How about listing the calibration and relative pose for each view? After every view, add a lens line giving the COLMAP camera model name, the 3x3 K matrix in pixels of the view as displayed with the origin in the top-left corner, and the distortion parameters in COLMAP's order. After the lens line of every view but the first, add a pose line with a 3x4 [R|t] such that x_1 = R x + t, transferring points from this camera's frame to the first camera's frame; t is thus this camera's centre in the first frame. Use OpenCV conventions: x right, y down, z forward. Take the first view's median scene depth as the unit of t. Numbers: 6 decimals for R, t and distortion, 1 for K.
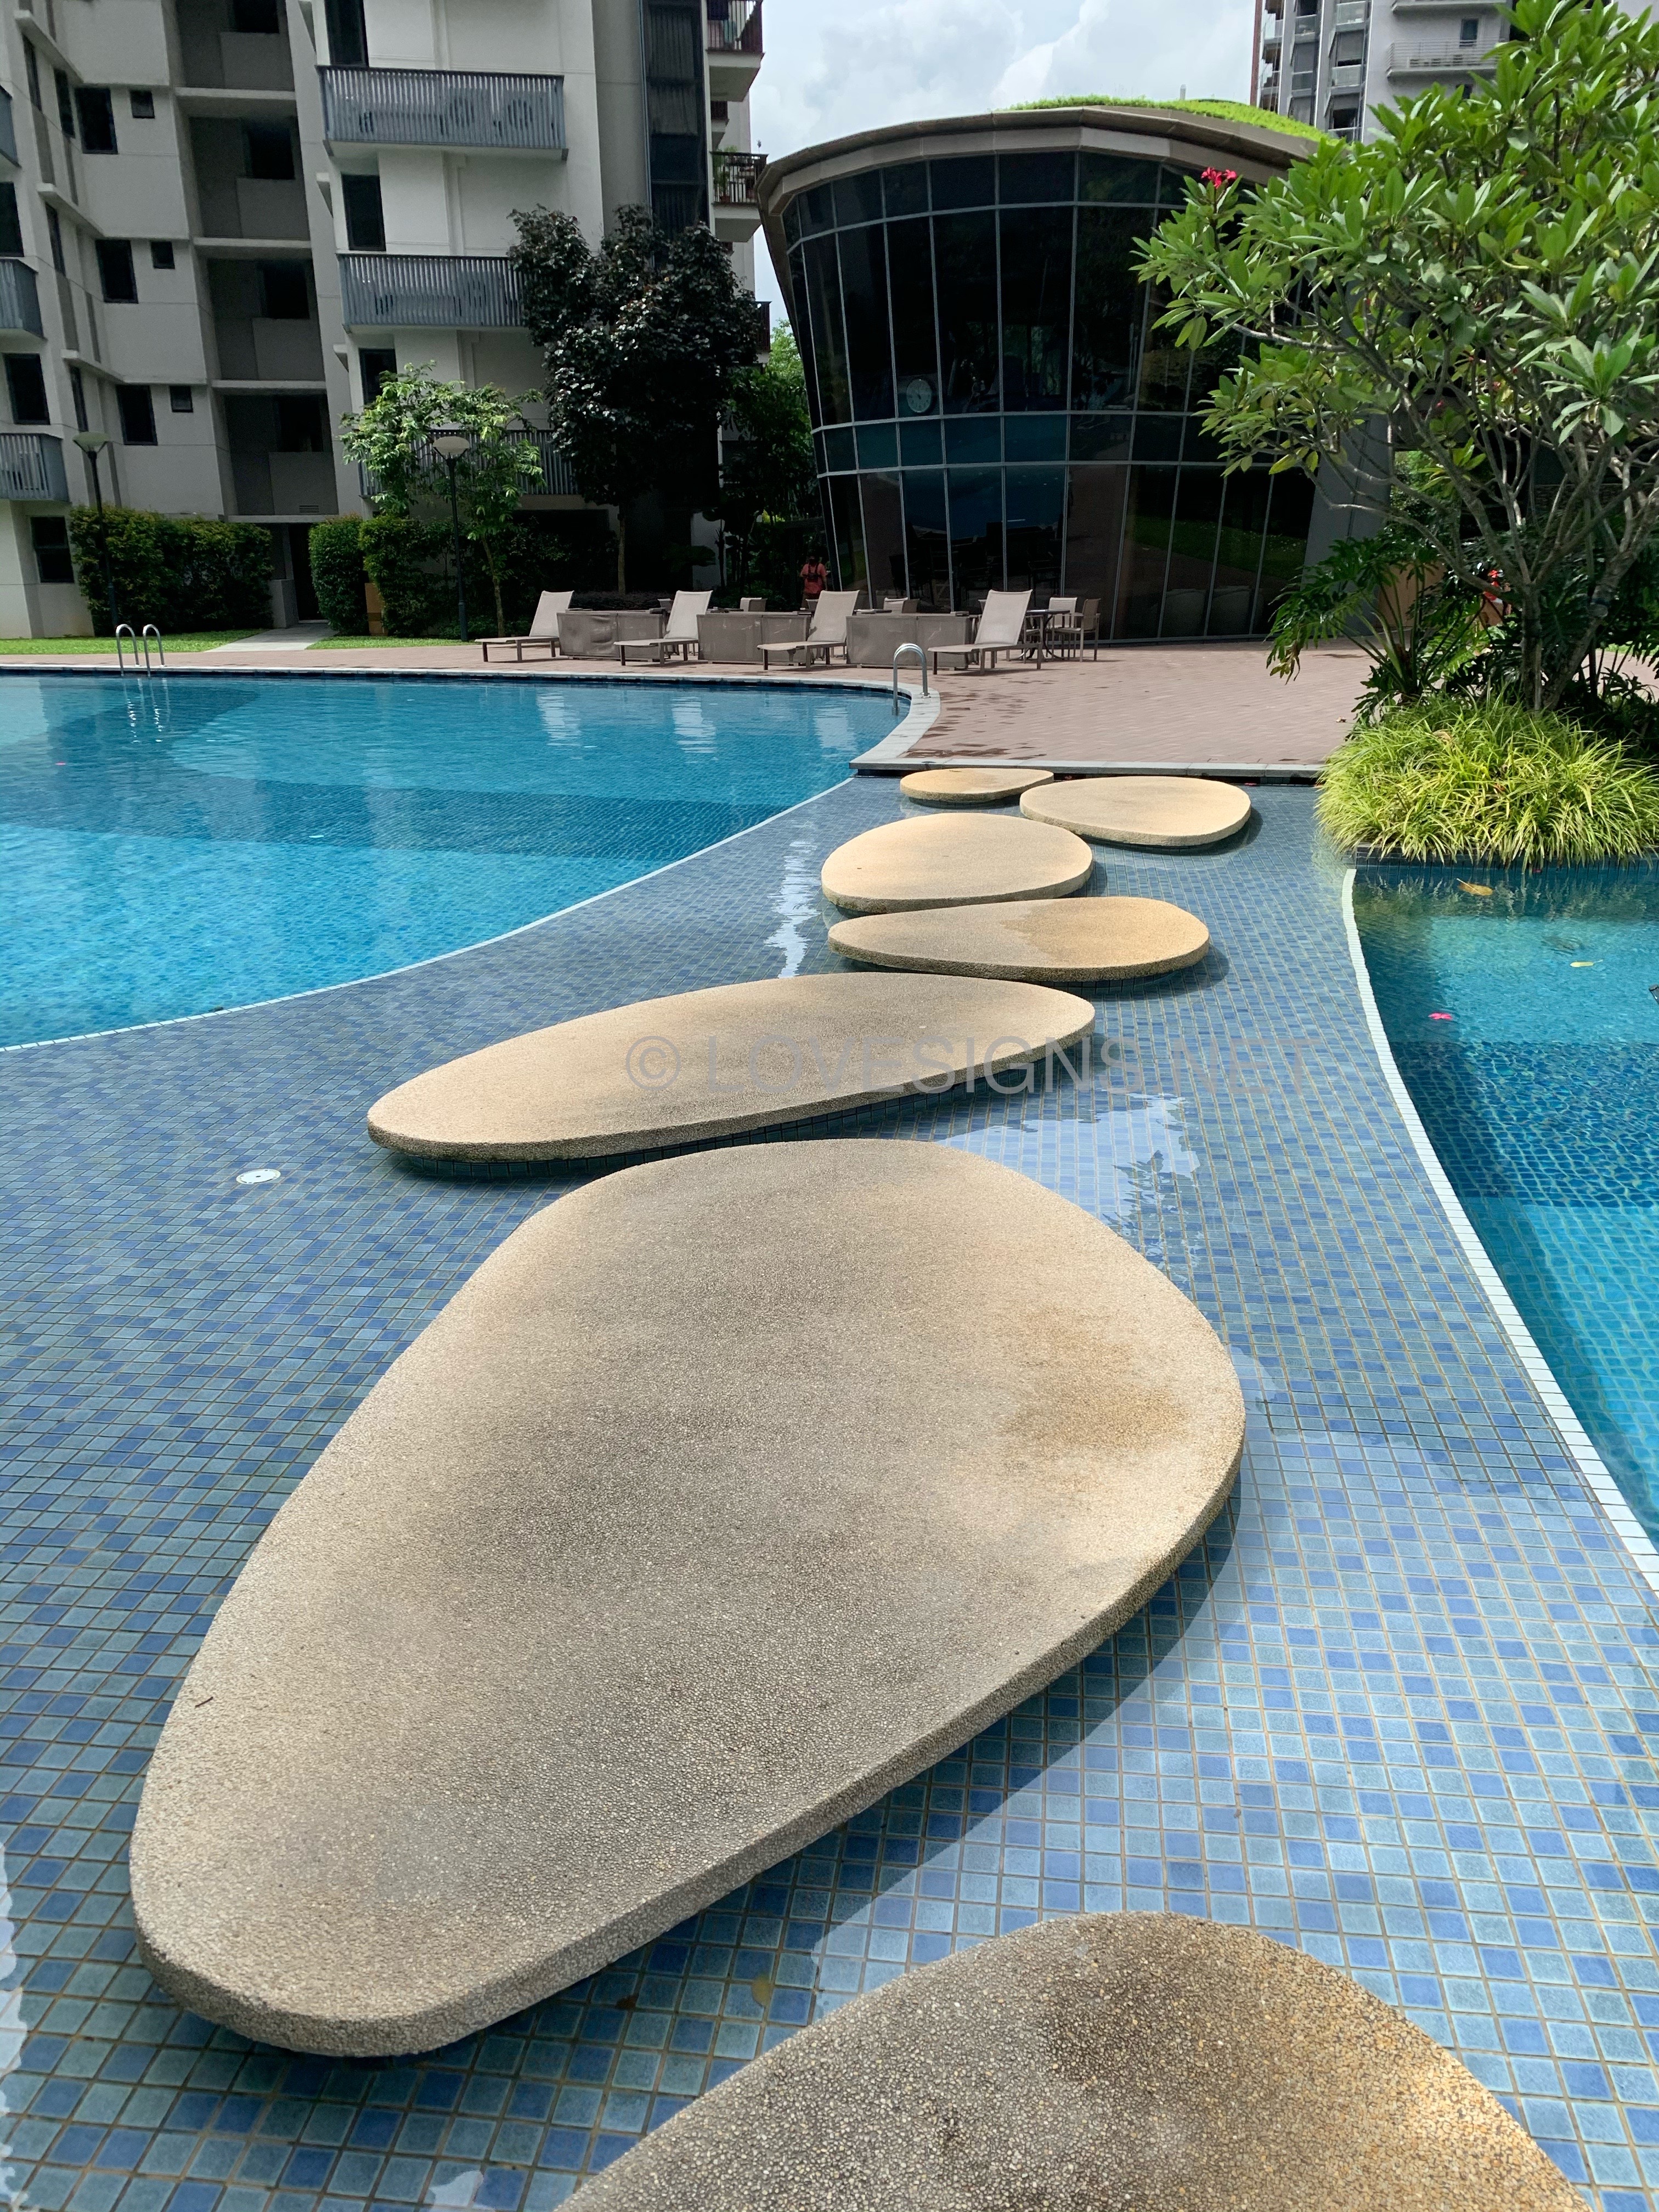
lens RADIAL K [[1654.9, 0, 825.5], [0, 1654.9, 1135.0], [0, 0, 1]] dist [0.031946, -0.007019]
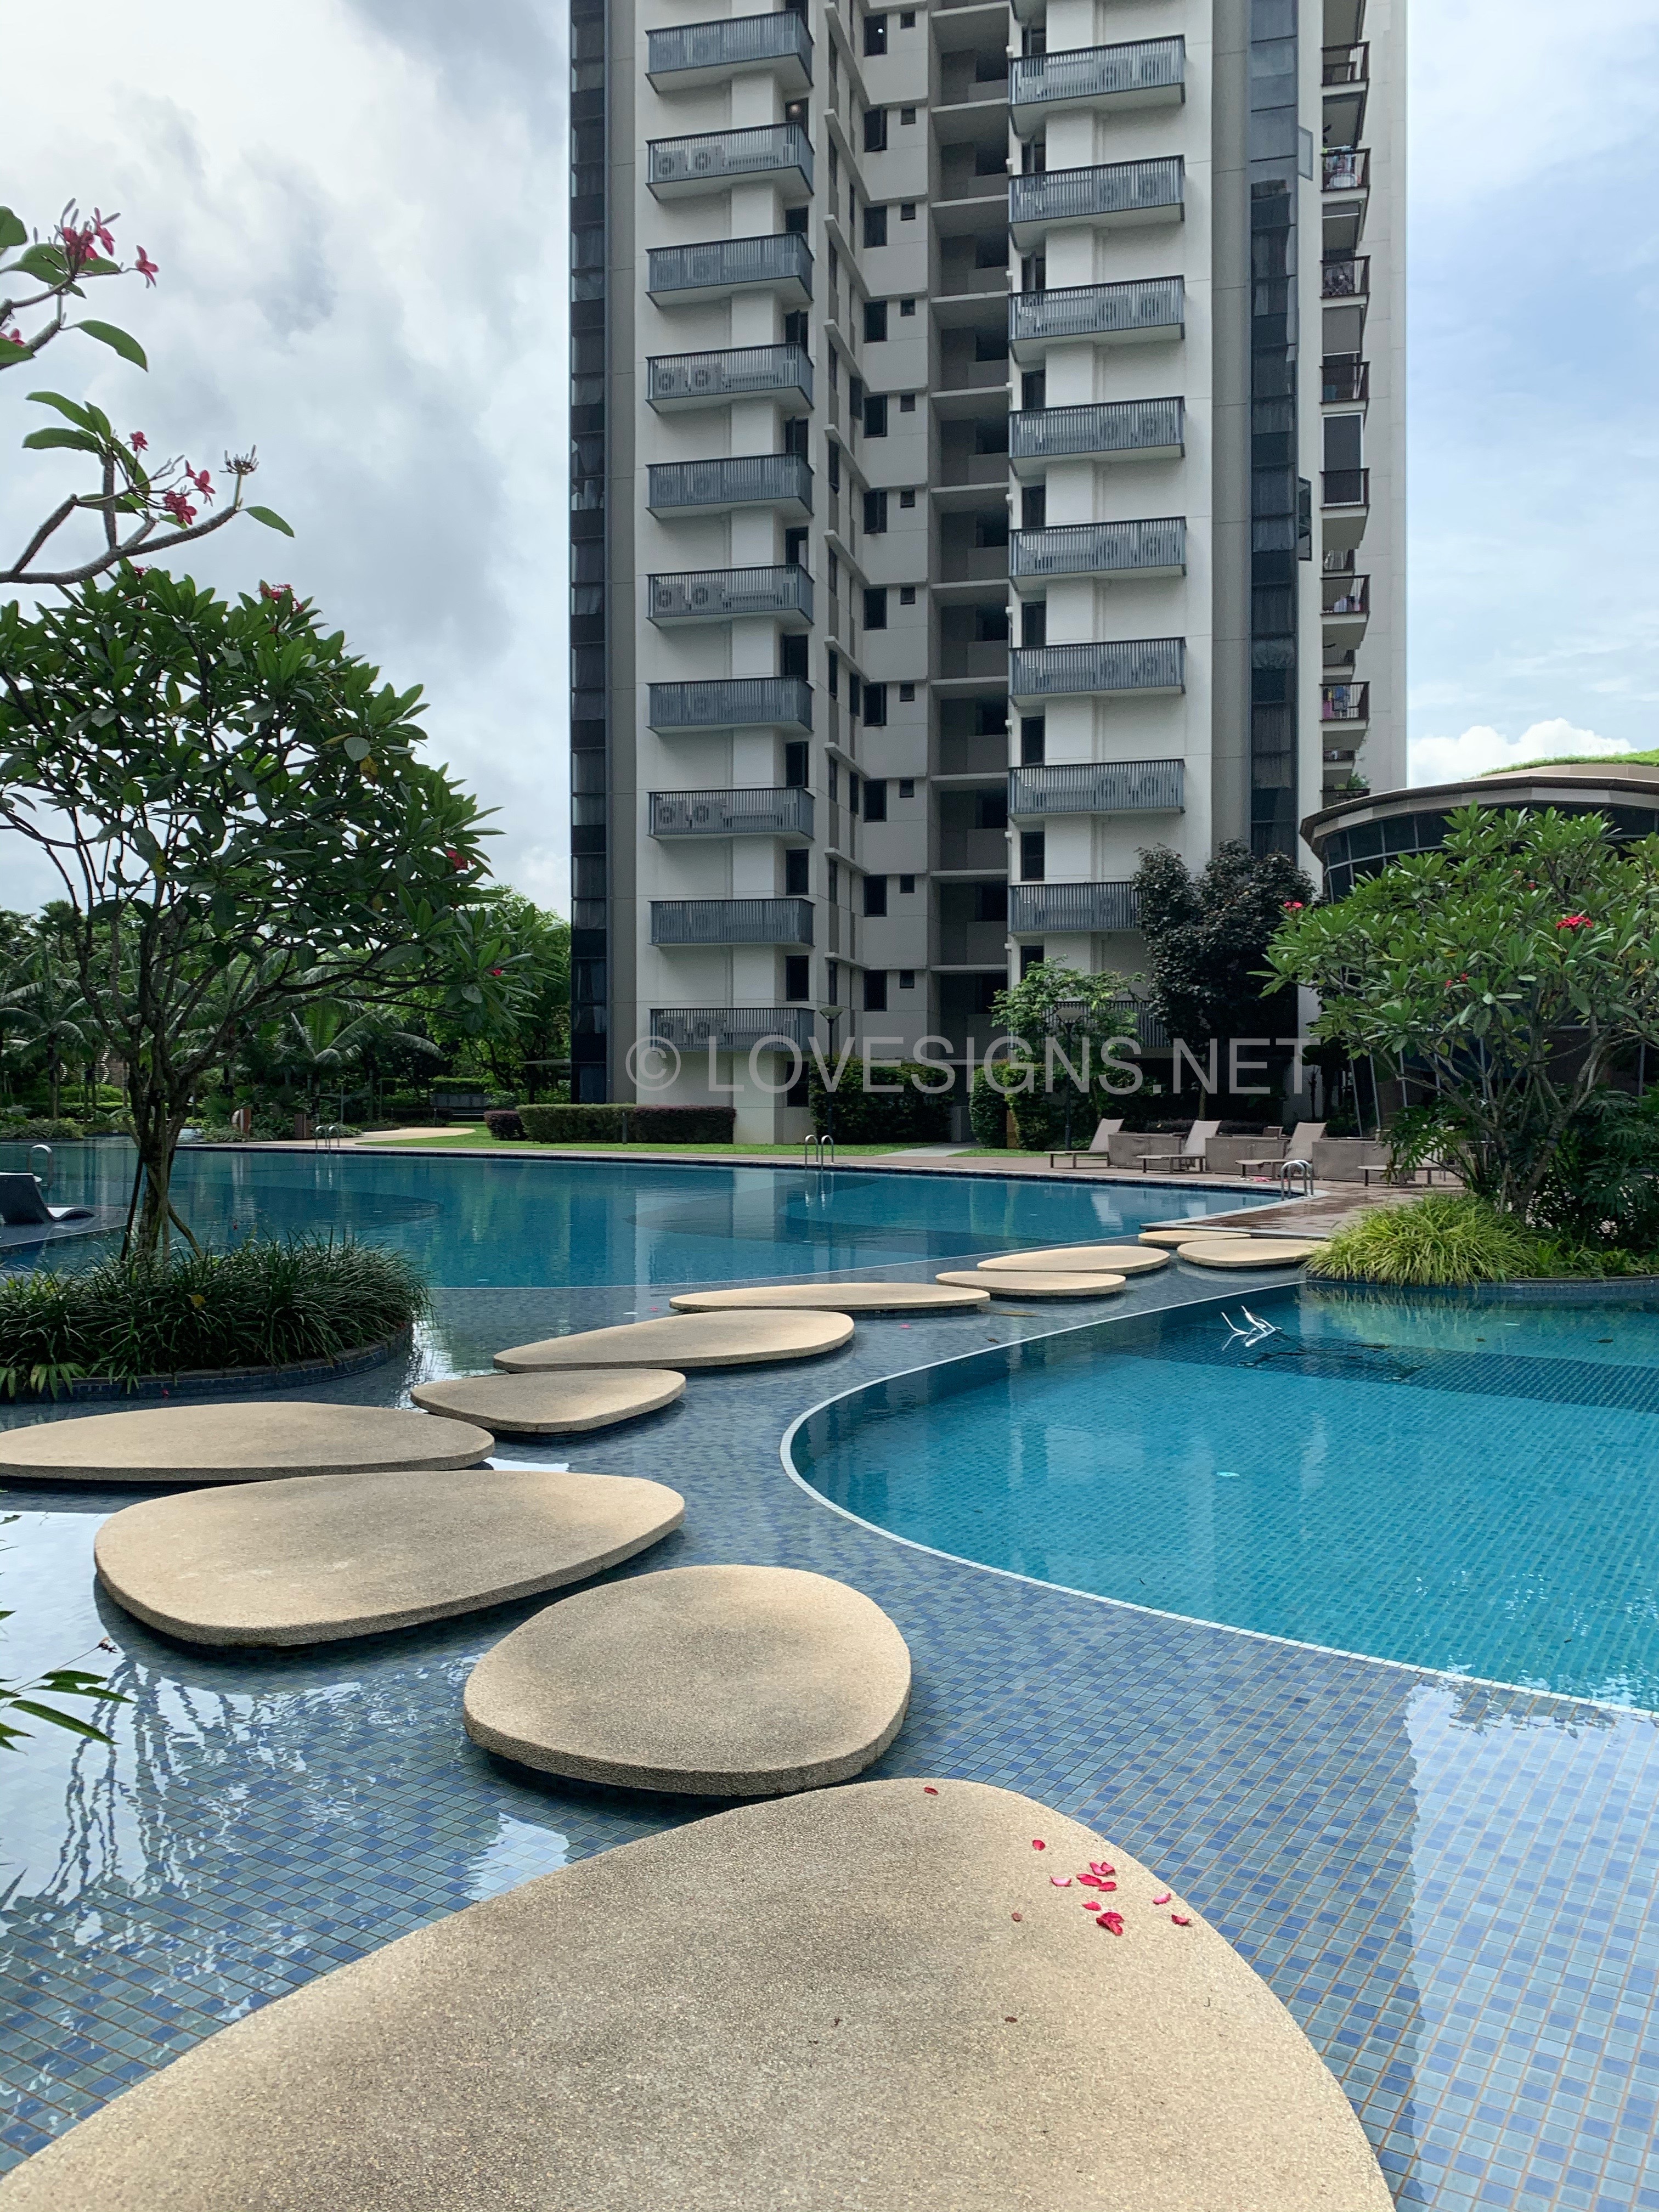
lens RADIAL K [[1633.0, 0, 834.5], [0, 1633.0, 1171.1], [0, 0, 1]] dist [0.139068, -0.317837]
pose [[0.912318, 0.034180, -0.408054, 0.137742], [-0.146174, 0.958039, -0.246564, 0.055116], [0.382504, 0.284592, 0.879033, -0.181023]]
